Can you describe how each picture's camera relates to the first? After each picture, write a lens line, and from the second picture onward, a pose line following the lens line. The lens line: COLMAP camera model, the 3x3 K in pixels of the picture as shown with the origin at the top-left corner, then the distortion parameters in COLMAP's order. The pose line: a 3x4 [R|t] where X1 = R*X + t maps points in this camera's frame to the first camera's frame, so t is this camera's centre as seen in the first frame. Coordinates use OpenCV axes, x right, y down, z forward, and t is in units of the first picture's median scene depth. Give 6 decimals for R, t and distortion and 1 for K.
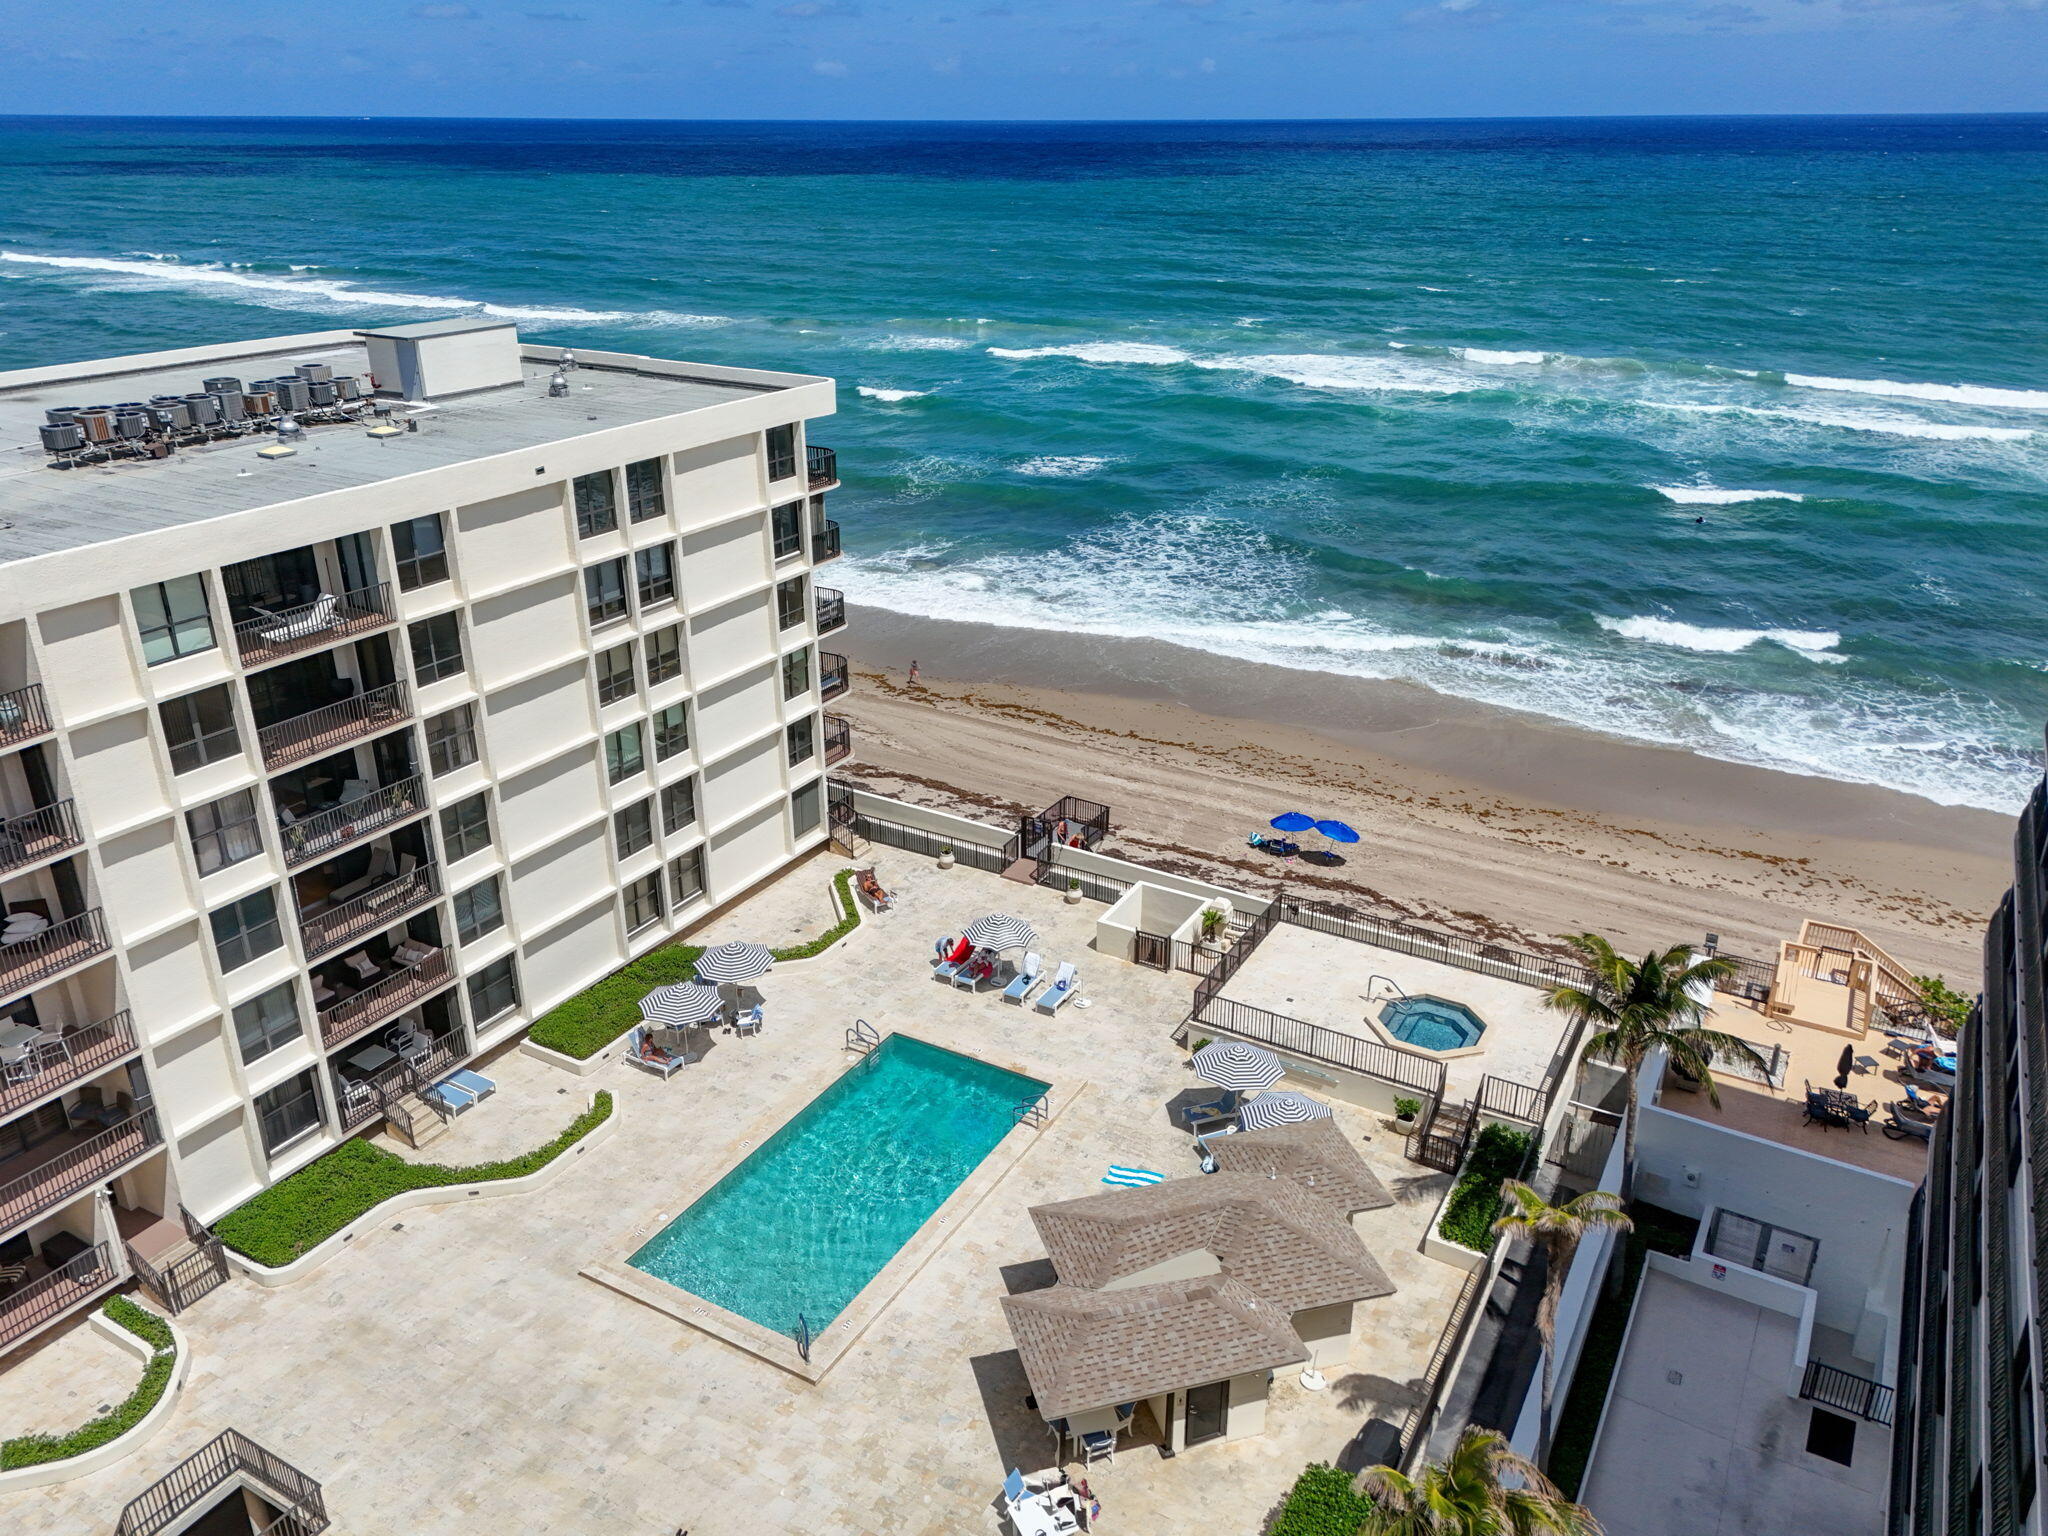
lens RADIAL K [[1534.2, 0, 1029.7], [0, 1534.2, 763.4], [0, 0, 1]] dist [0.050534, -0.044723]
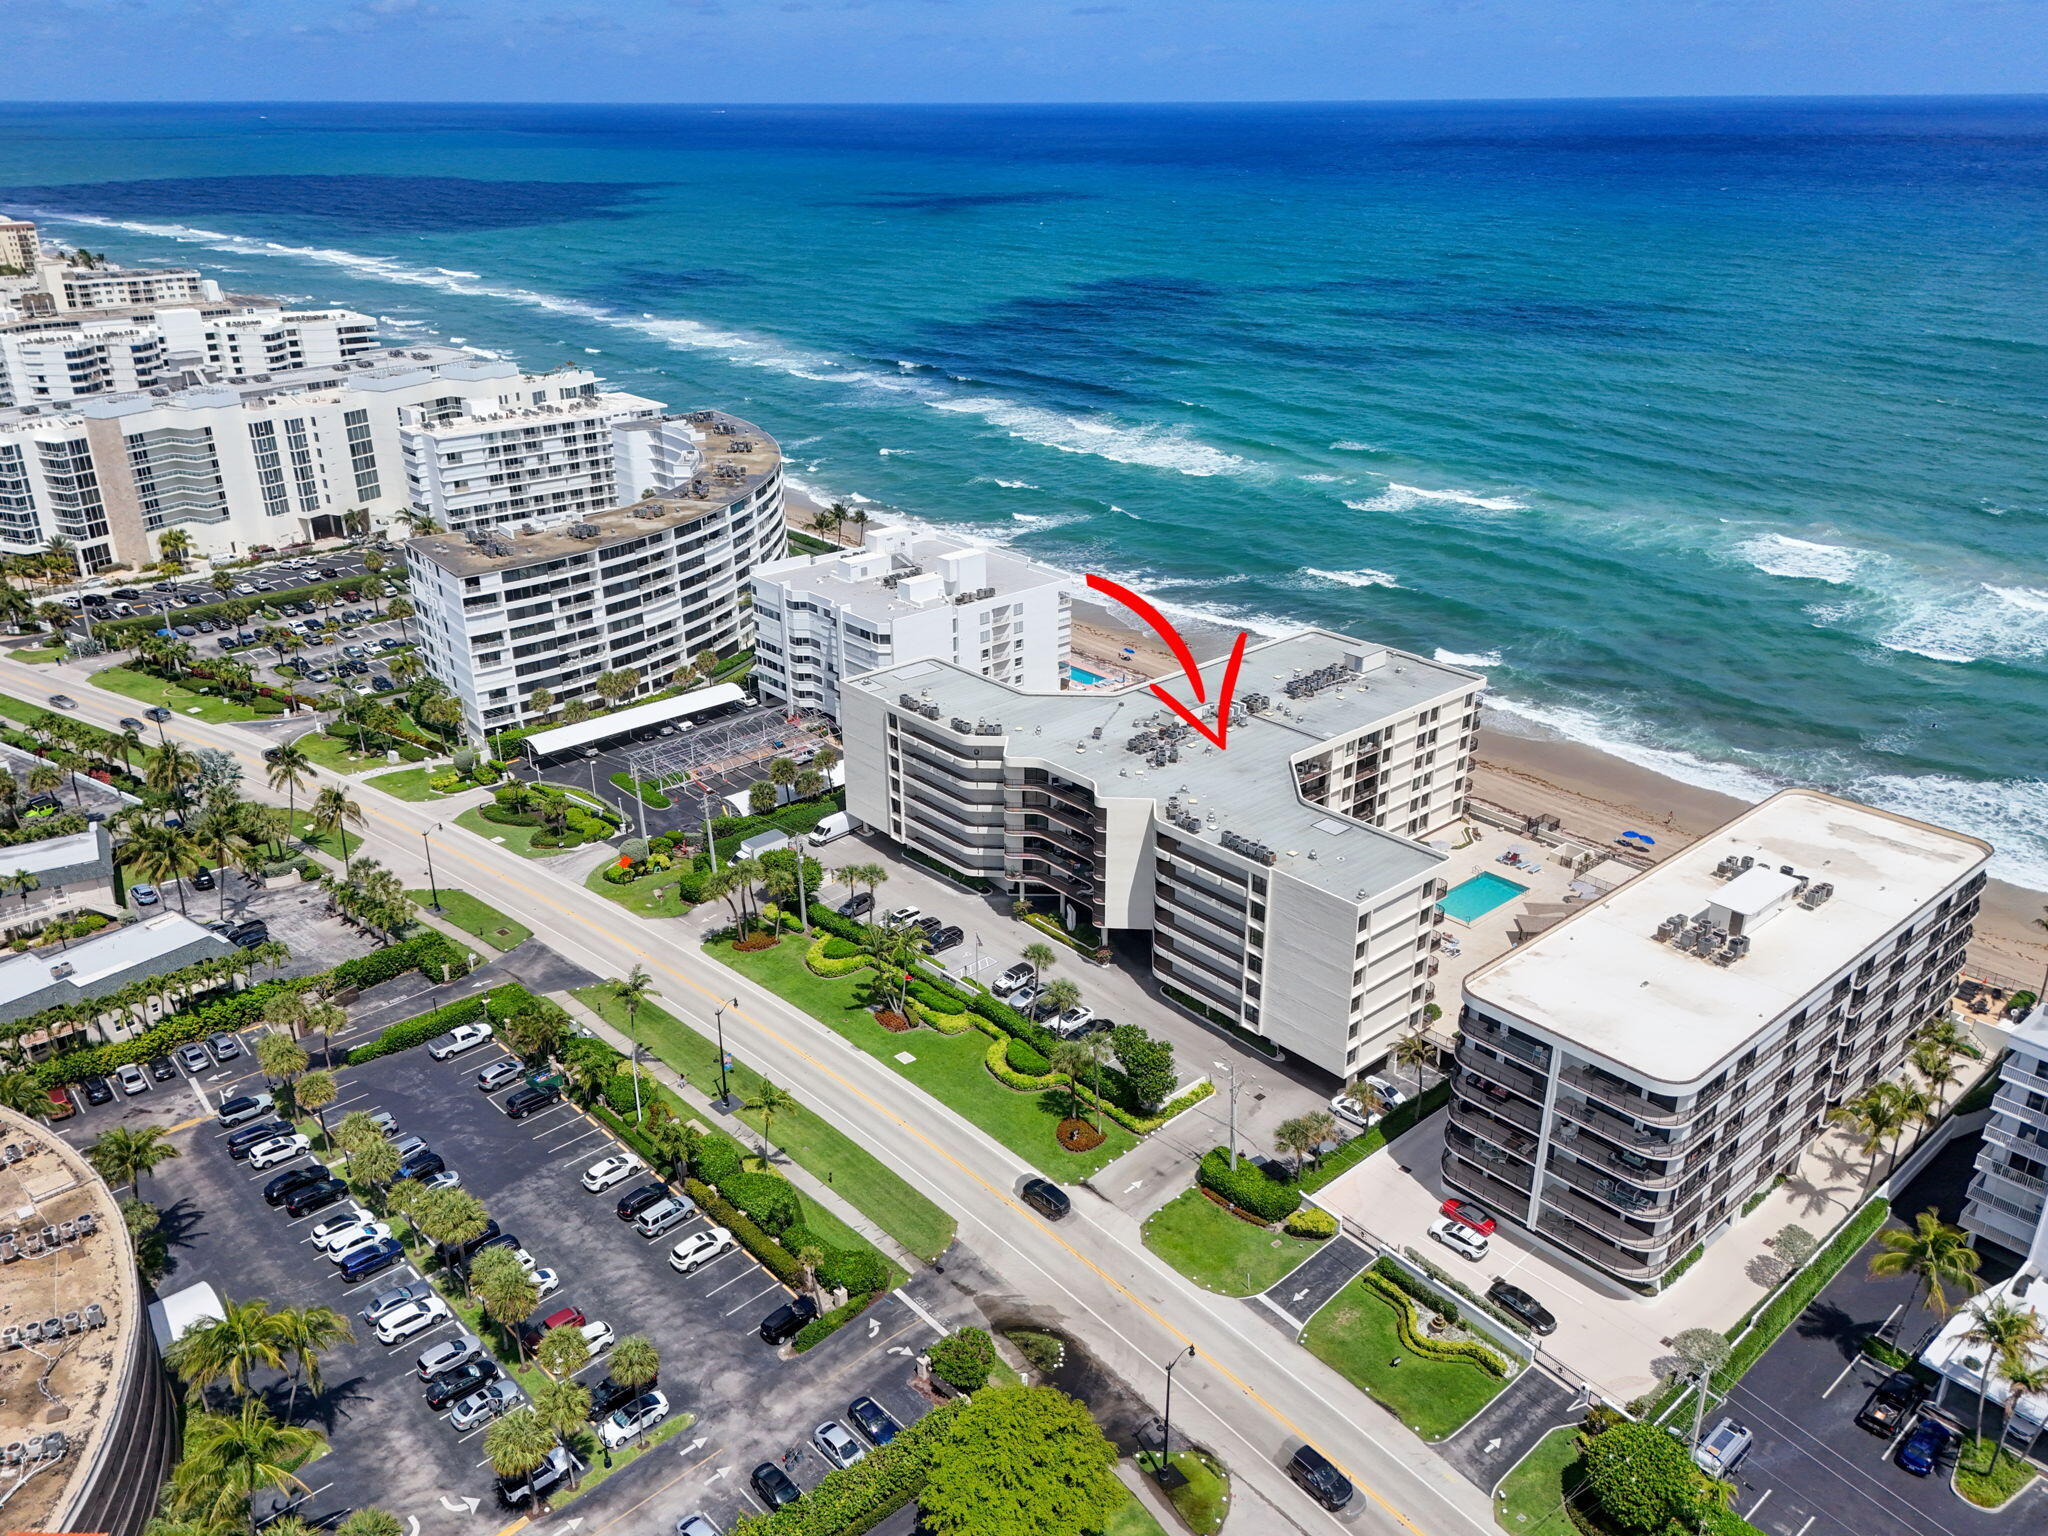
lens RADIAL K [[1534.2, 0, 1037.7], [0, 1534.2, 772.3], [0, 0, 1]] dist [0.050534, -0.044723]
pose [[0.947863, 0.123936, -0.293591, -0.049152], [-0.122044, 0.992214, 0.024828, -0.014761], [0.294382, 0.012298, 0.955609, -2.601074]]
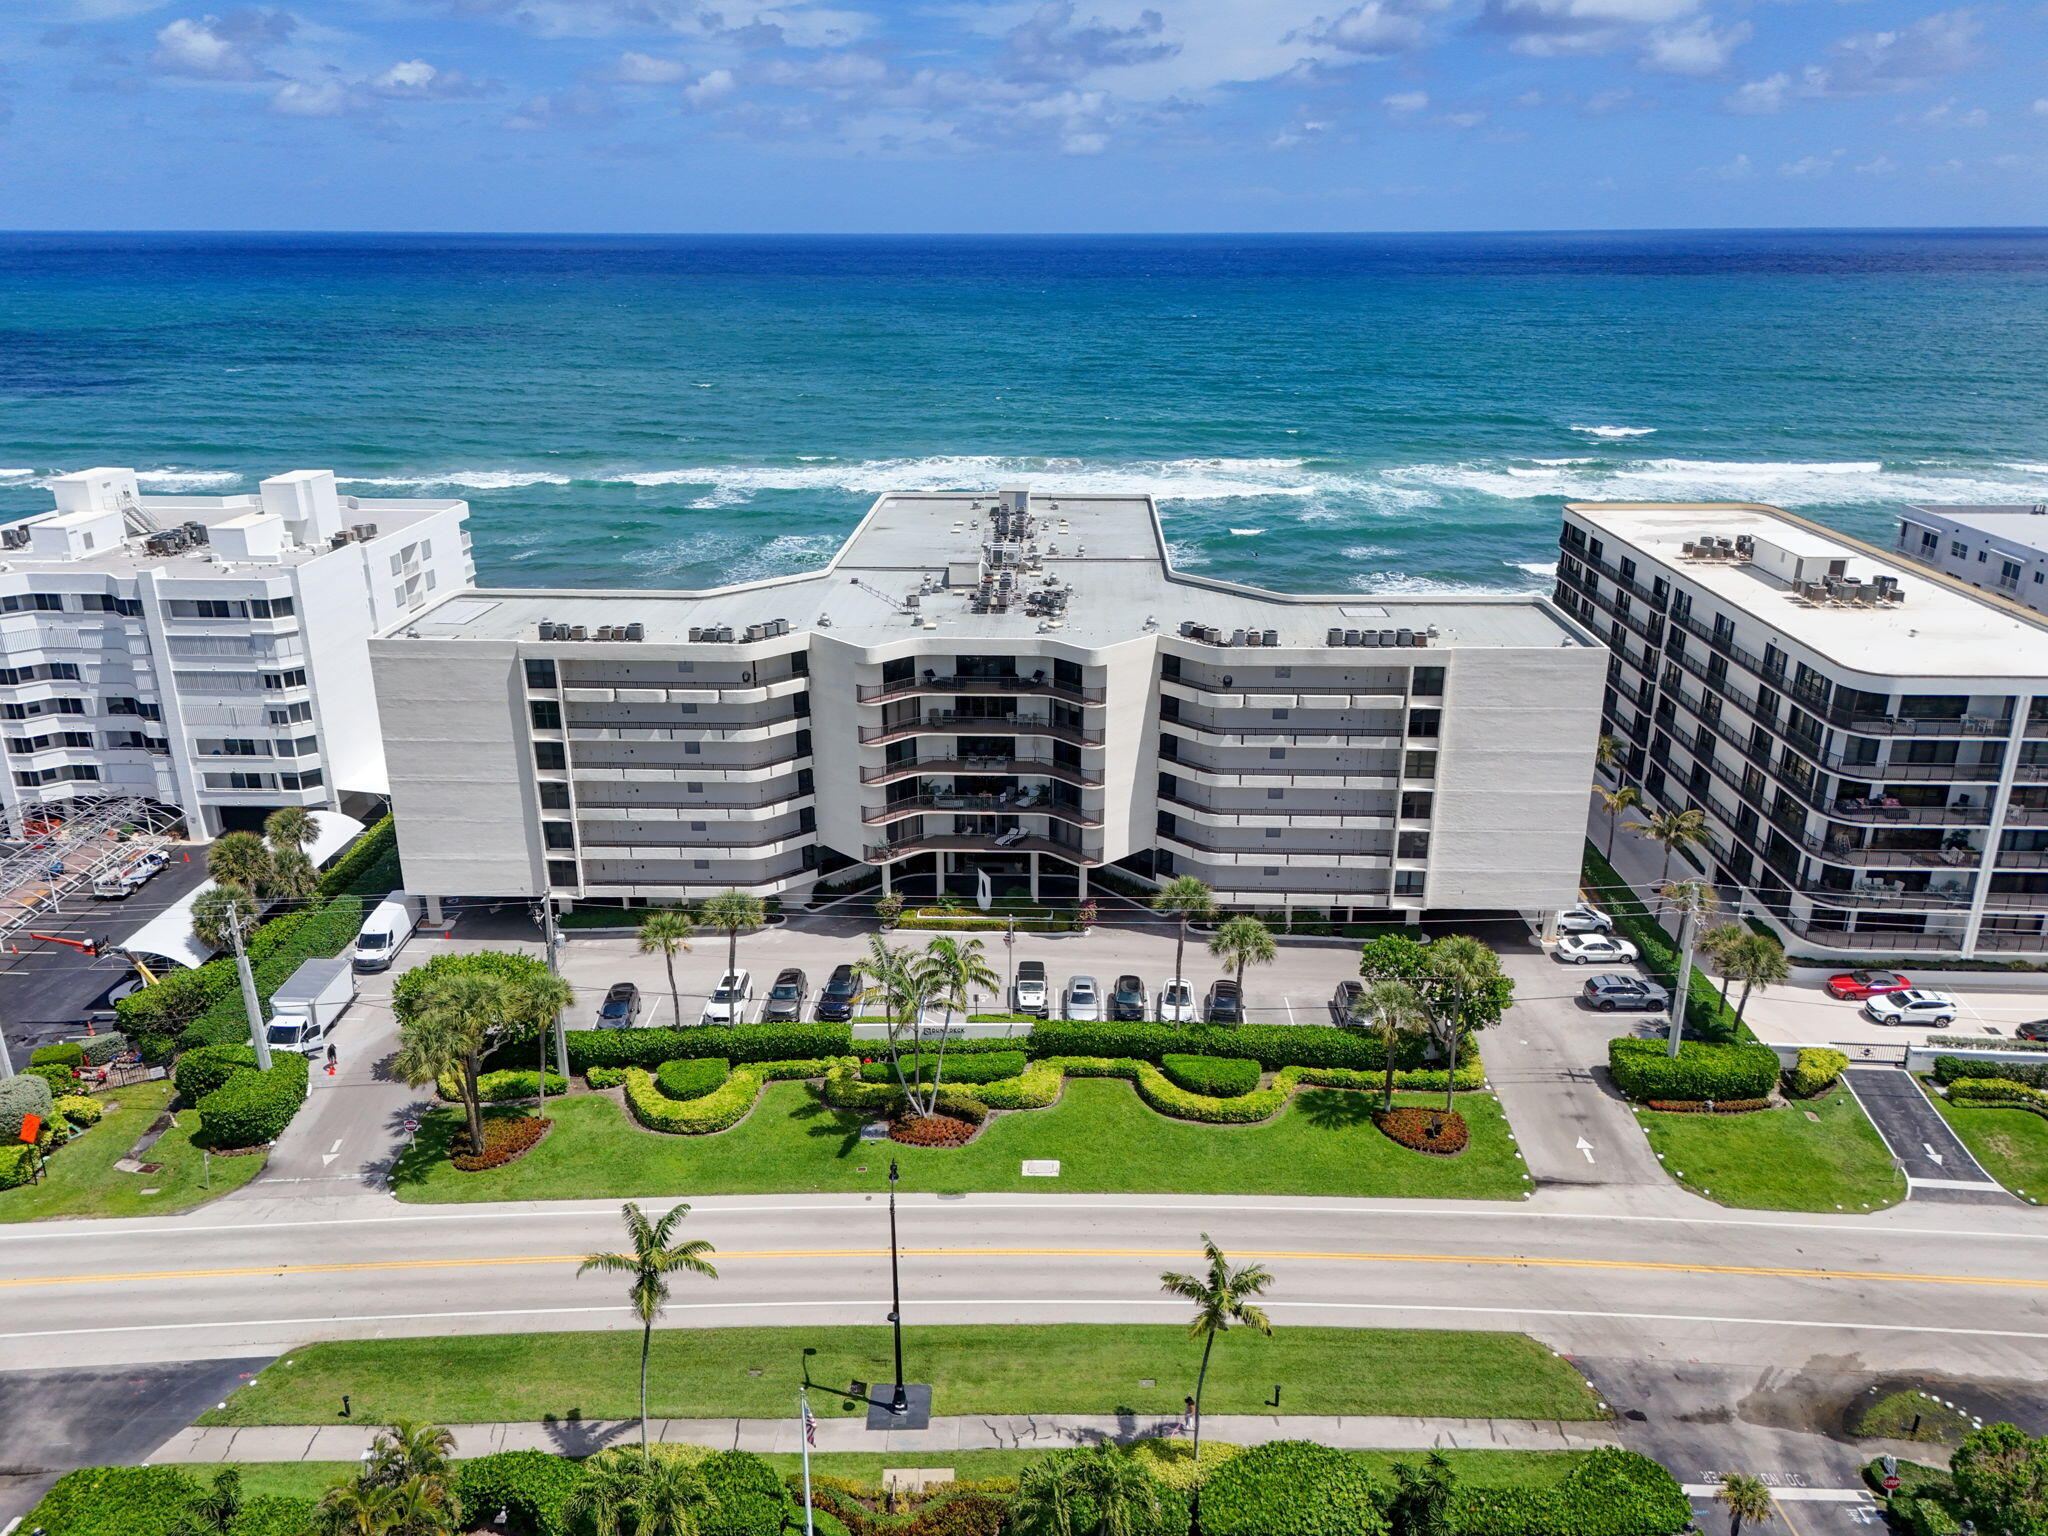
lens RADIAL K [[1534.2, 0, 1014.9], [0, 1534.2, 768.3], [0, 0, 1]] dist [0.050534, -0.044723]
pose [[0.889623, -0.159241, 0.428035, -1.661320], [0.183681, 0.982854, -0.016111, 0.240521], [-0.418130, 0.092955, 0.903619, -1.351747]]
